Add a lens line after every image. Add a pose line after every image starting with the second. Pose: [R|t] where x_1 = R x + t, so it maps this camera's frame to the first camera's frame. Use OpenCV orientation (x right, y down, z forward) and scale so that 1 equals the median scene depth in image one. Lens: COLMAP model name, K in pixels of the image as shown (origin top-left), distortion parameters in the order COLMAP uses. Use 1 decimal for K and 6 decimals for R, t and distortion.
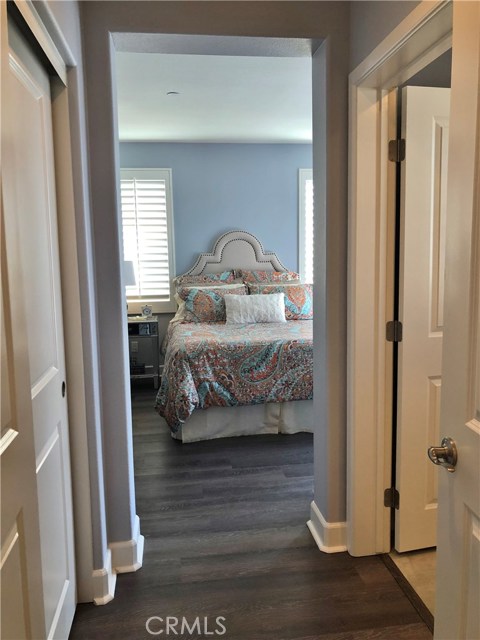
lens RADIAL K [[531.7, 0, 240.1], [0, 531.7, 319.6], [0, 0, 1]] dist [0.029913, -0.023460]
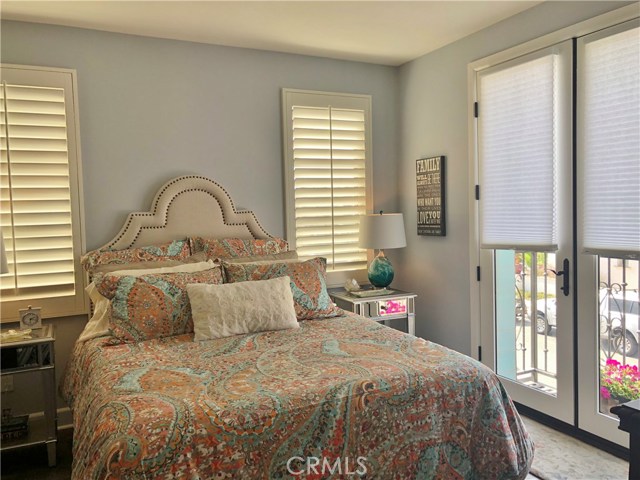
lens RADIAL K [[531.7, 0, 320.1], [0, 531.7, 230.3], [0, 0, 1]] dist [0.029913, -0.023460]
pose [[0.946841, -0.023544, 0.320838, -0.074140], [0.051783, 0.995468, -0.079768, -0.051052], [-0.317506, 0.092142, 0.943769, 0.411196]]
